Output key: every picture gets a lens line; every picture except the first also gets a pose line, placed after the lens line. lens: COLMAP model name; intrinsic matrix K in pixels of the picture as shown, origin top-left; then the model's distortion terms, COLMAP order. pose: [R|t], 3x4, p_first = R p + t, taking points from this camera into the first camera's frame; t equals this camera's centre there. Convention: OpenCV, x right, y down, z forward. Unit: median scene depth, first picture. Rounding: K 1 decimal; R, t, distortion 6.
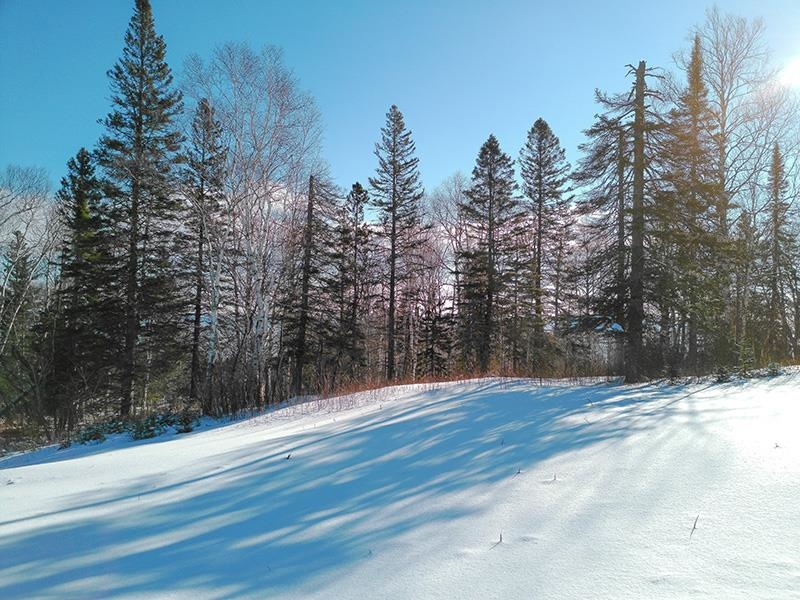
lens RADIAL K [[644.4, 0, 401.3], [0, 644.4, 304.8], [0, 0, 1]] dist [0.120666, -0.191281]
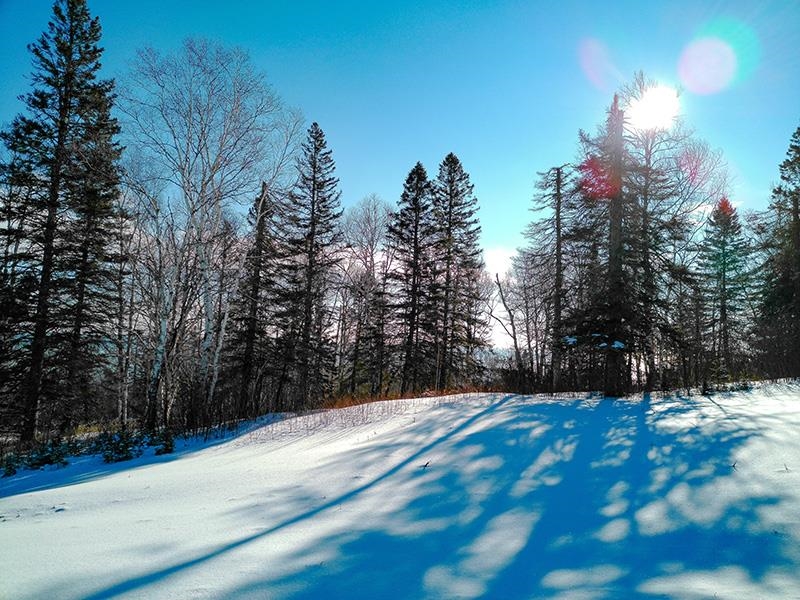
lens RADIAL K [[636.8, 0, 431.4], [0, 636.8, 298.6], [0, 0, 1]] dist [0.057369, -0.073115]
pose [[0.954511, 0.046247, 0.294569, -0.121252], [-0.030992, 0.997936, -0.056251, 0.011982], [-0.296562, 0.044563, 0.953973, 0.024493]]
